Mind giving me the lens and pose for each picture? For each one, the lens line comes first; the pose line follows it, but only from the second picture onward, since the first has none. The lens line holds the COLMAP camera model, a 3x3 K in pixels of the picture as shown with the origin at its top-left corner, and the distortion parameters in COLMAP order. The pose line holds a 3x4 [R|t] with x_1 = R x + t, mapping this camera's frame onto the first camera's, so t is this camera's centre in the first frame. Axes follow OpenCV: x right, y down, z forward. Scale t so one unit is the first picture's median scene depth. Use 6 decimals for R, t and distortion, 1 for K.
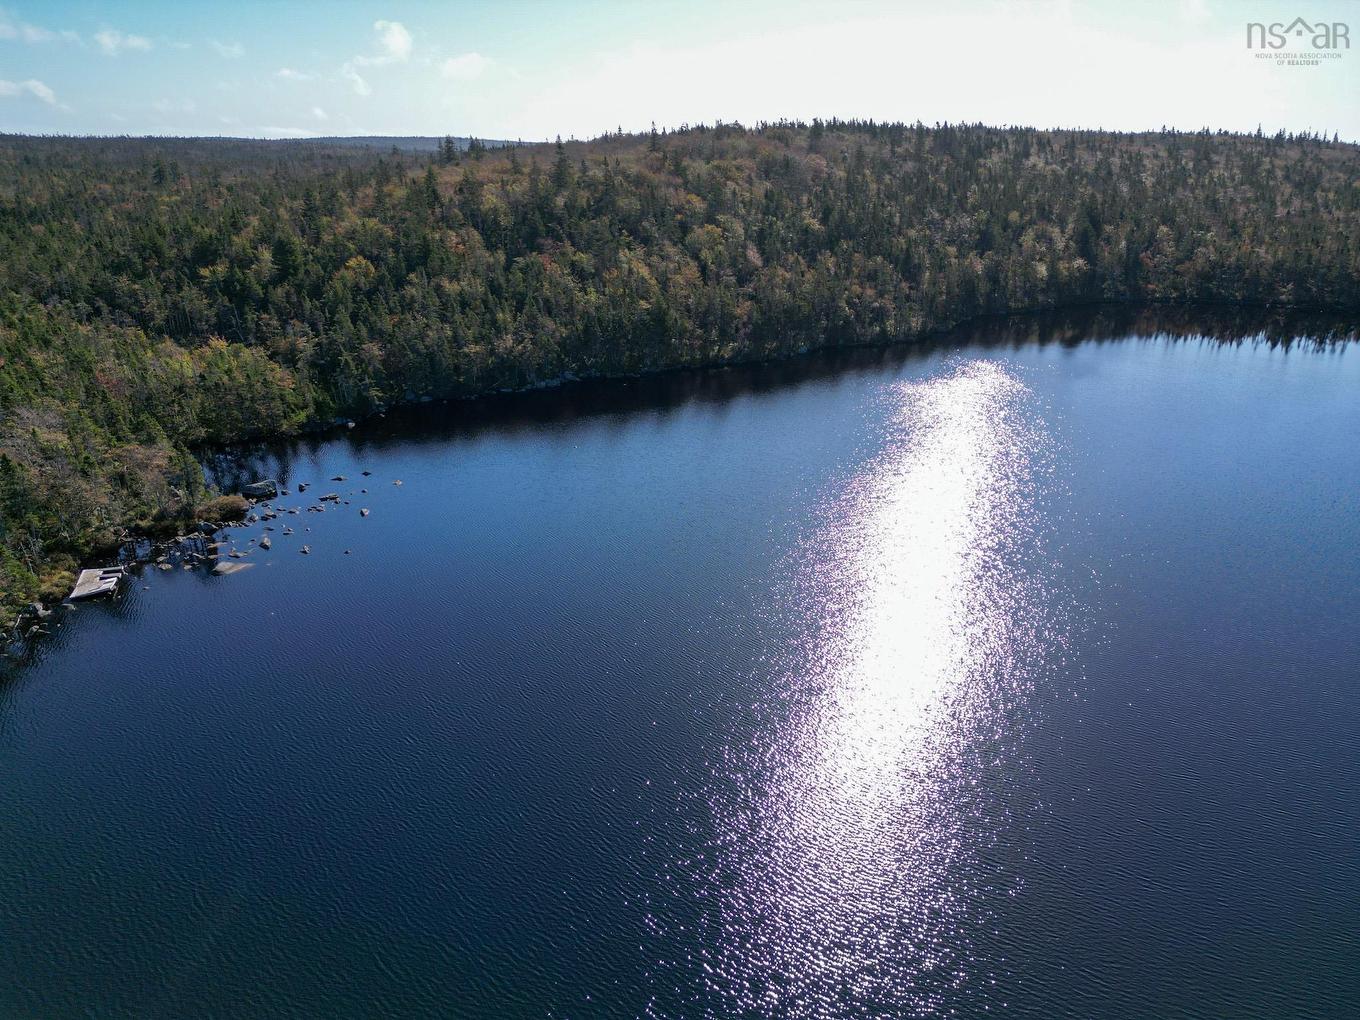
lens RADIAL K [[959.1, 0, 671.9], [0, 959.1, 510.3], [0, 0, 1]] dist [0.071908, -0.067055]
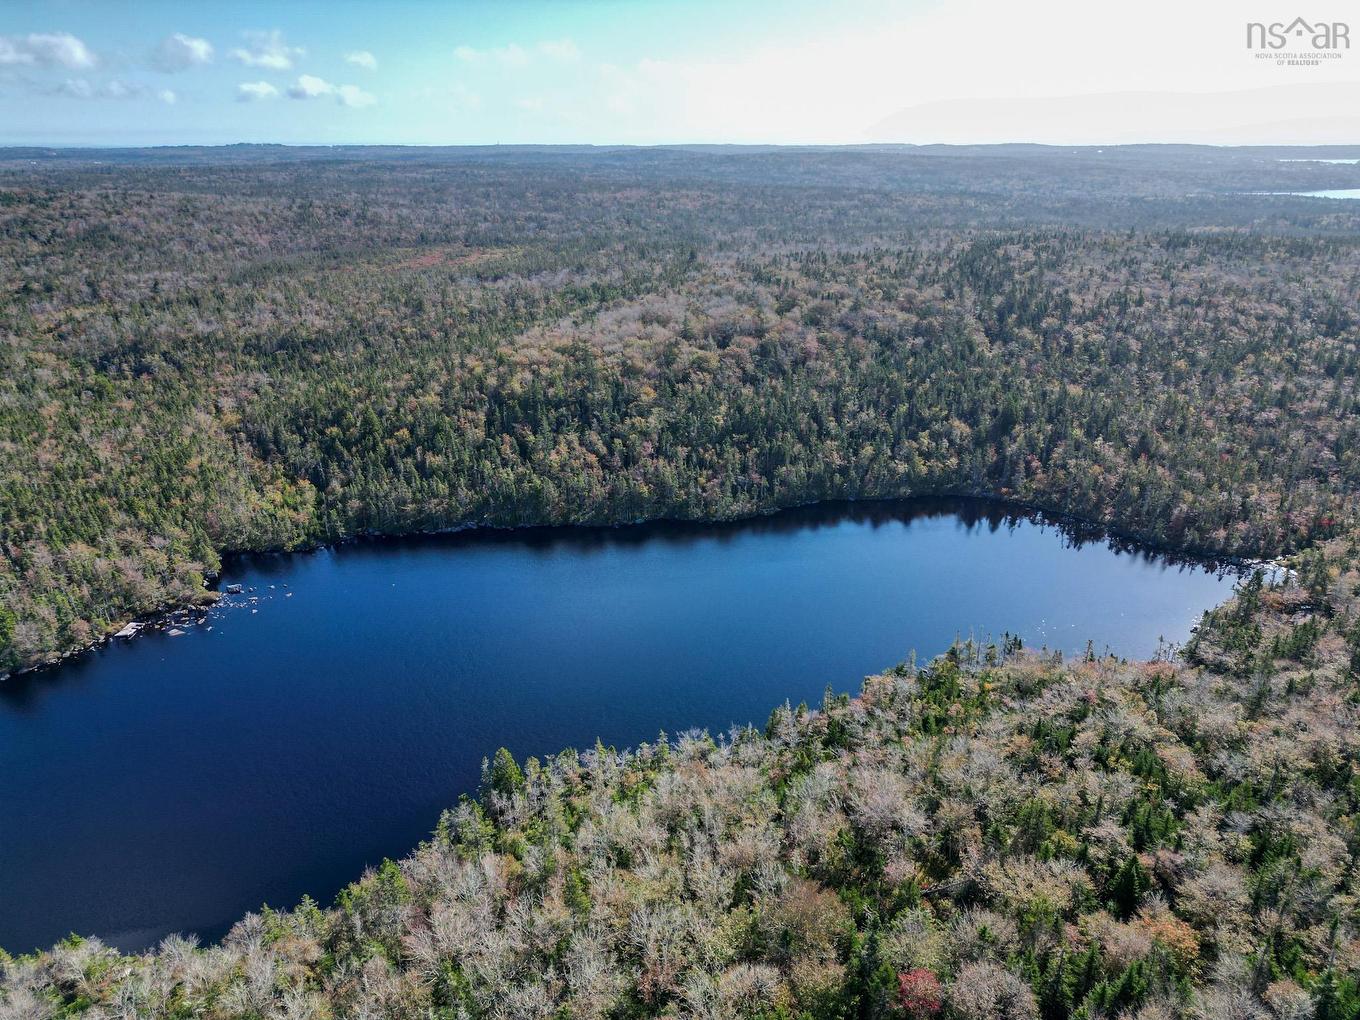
lens RADIAL K [[959.1, 0, 680.8], [0, 959.1, 512.0], [0, 0, 1]] dist [0.071908, -0.067055]
pose [[0.914017, 0.146970, -0.378117, 0.785461], [-0.141633, 0.989025, 0.042057, -0.259418], [0.380148, 0.015113, 0.924802, -0.382890]]
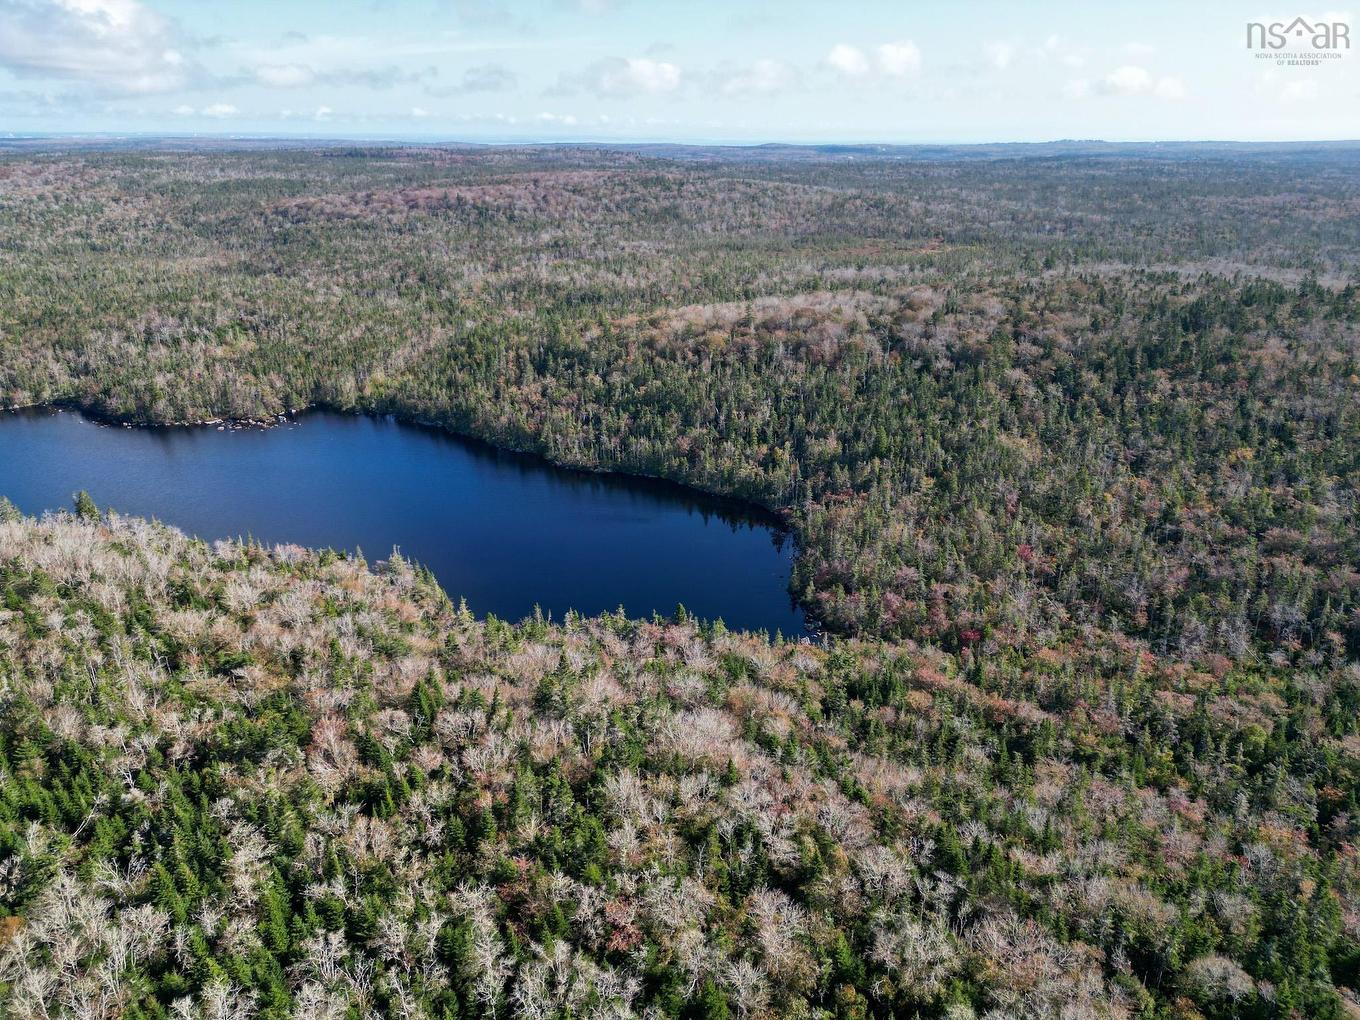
lens RADIAL K [[959.1, 0, 686.5], [0, 959.1, 506.0], [0, 0, 1]] dist [0.071908, -0.067055]
pose [[0.348620, 0.340391, -0.873269, 1.967521], [-0.330648, 0.916483, 0.225236, -0.608919], [0.877004, 0.210223, 0.432053, 0.517290]]
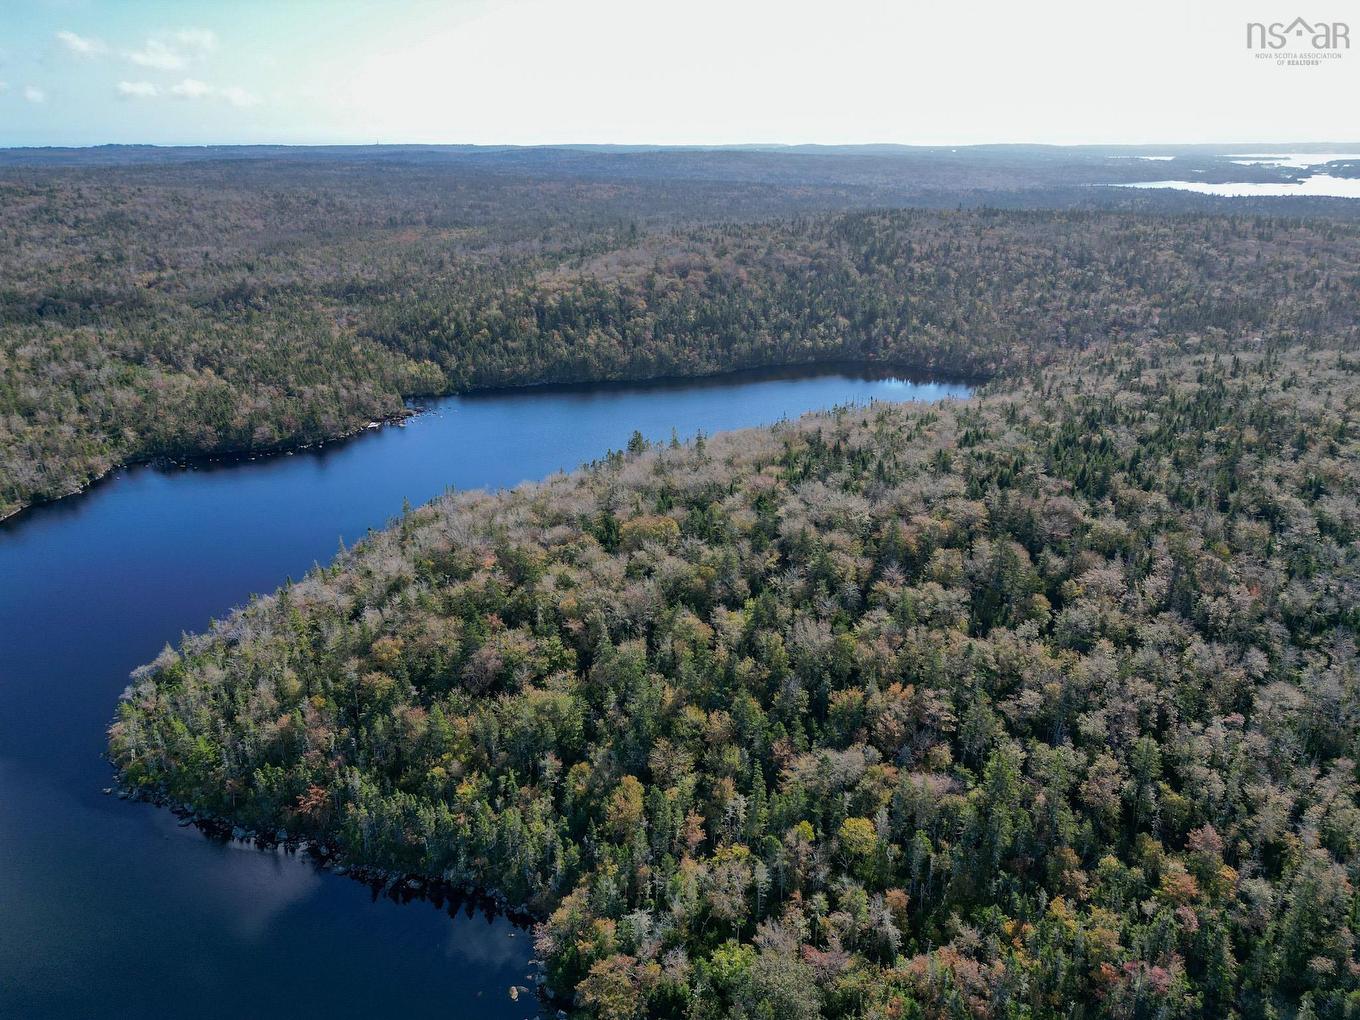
lens RADIAL K [[959.1, 0, 684.0], [0, 959.1, 512.7], [0, 0, 1]] dist [0.071908, -0.067055]
pose [[0.957064, 0.103572, -0.270742, 0.927870], [-0.099547, 0.994622, 0.028596, 0.097478], [0.272248, -0.000416, 0.962227, -1.322376]]
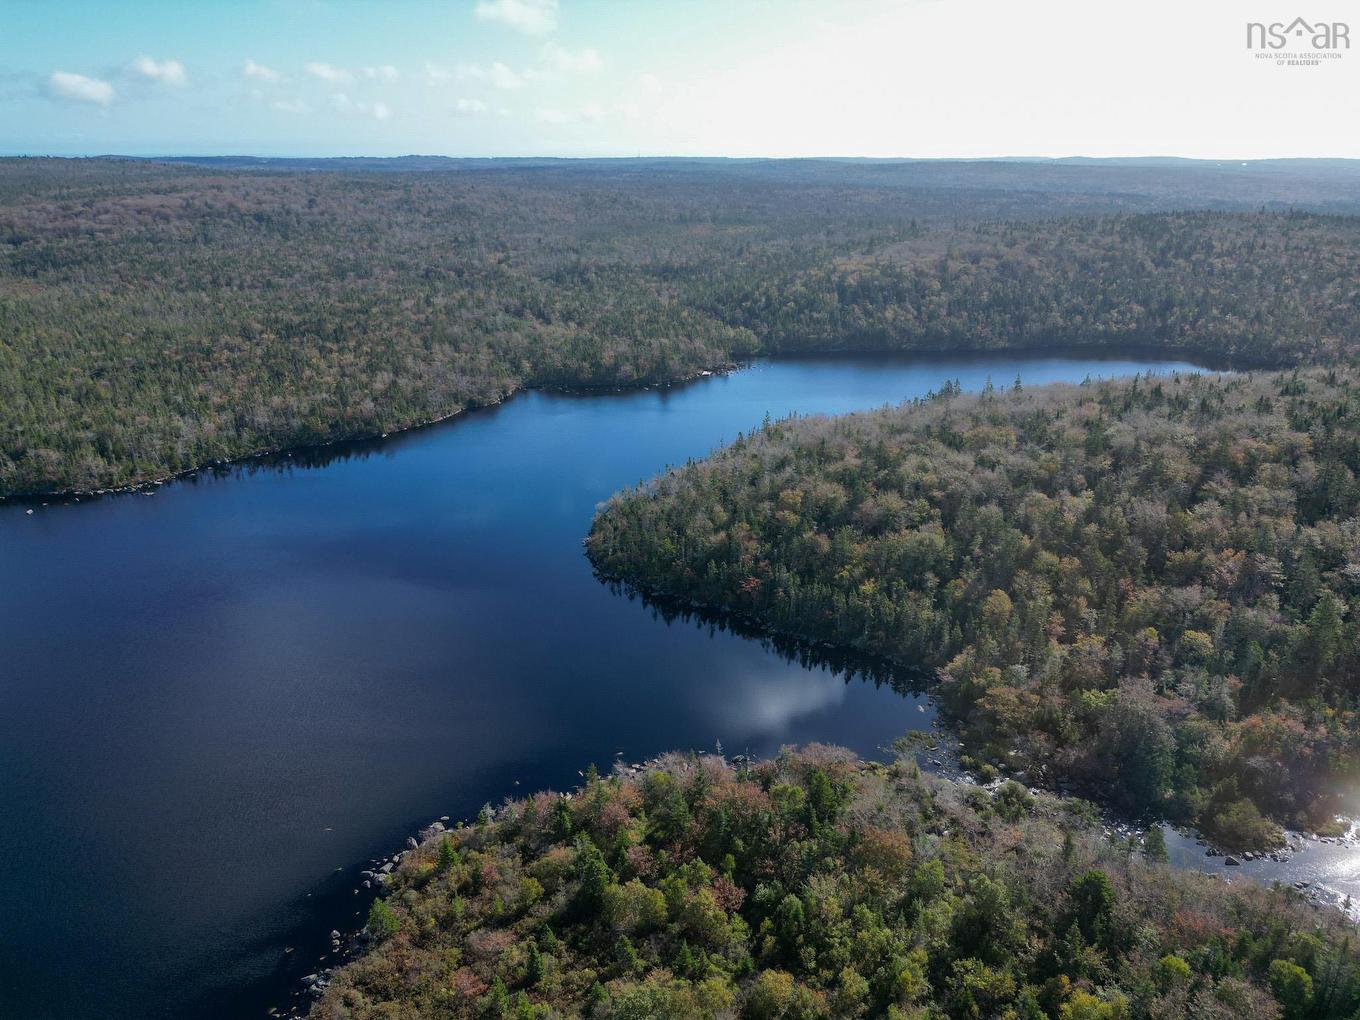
lens RADIAL K [[959.1, 0, 684.1], [0, 959.1, 519.5], [0, 0, 1]] dist [0.071908, -0.067055]
pose [[0.862527, 0.184159, -0.471310, 0.872132], [-0.181109, 0.982072, 0.052293, 0.282751], [0.472490, 0.040255, 0.880416, -1.653942]]
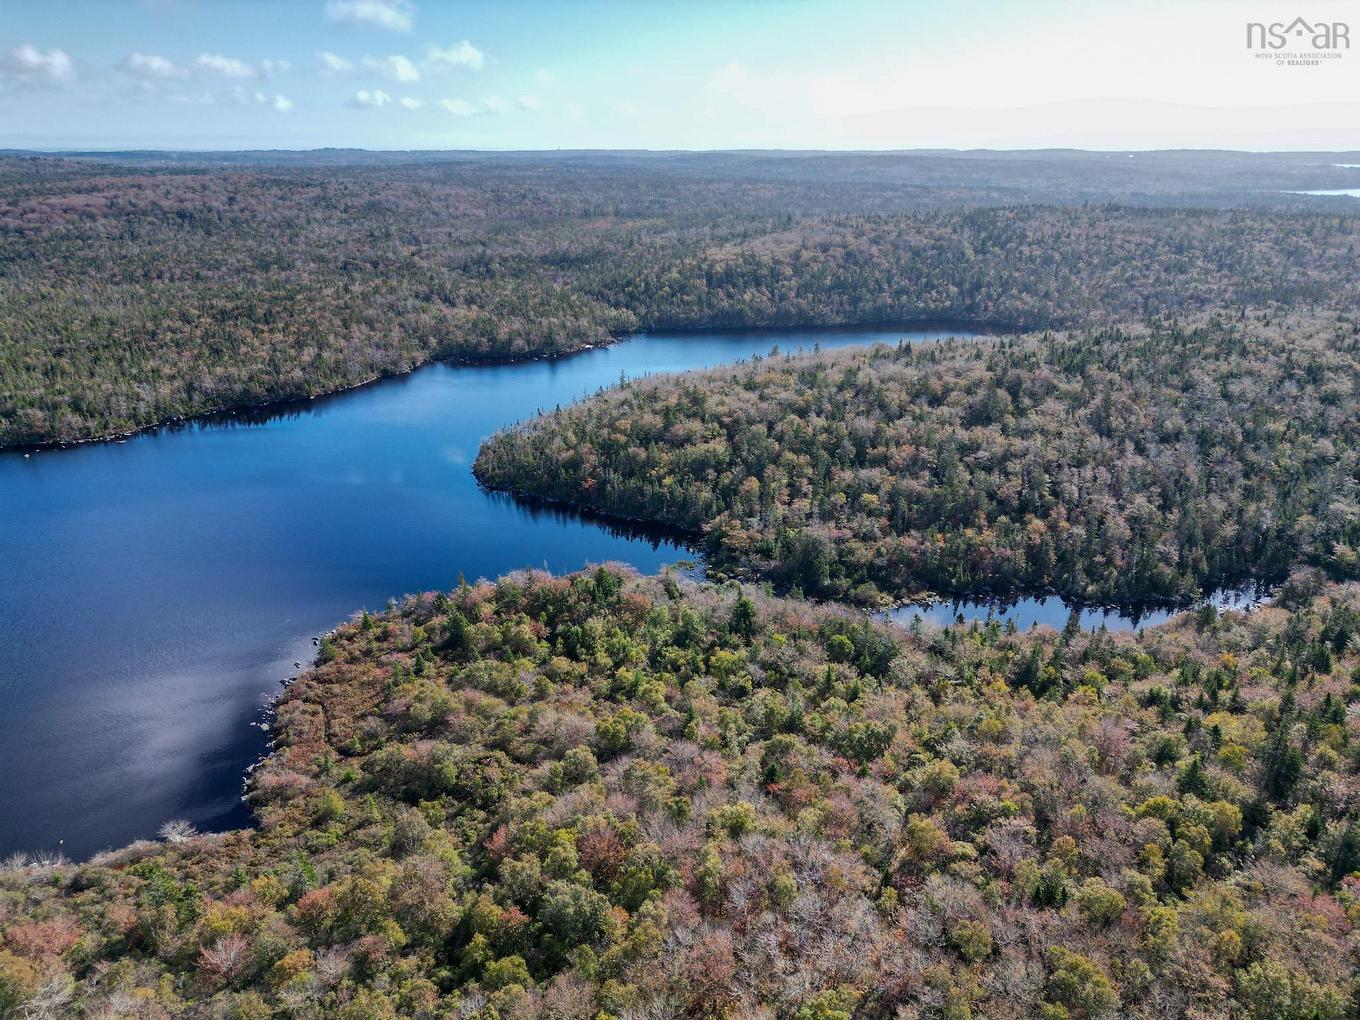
lens RADIAL K [[959.1, 0, 686.3], [0, 959.1, 515.4], [0, 0, 1]] dist [0.071908, -0.067055]
pose [[0.898386, 0.160142, -0.408971, 1.232585], [-0.155560, 0.986815, 0.044692, 0.361954], [0.410736, 0.023469, 0.911452, -2.002916]]
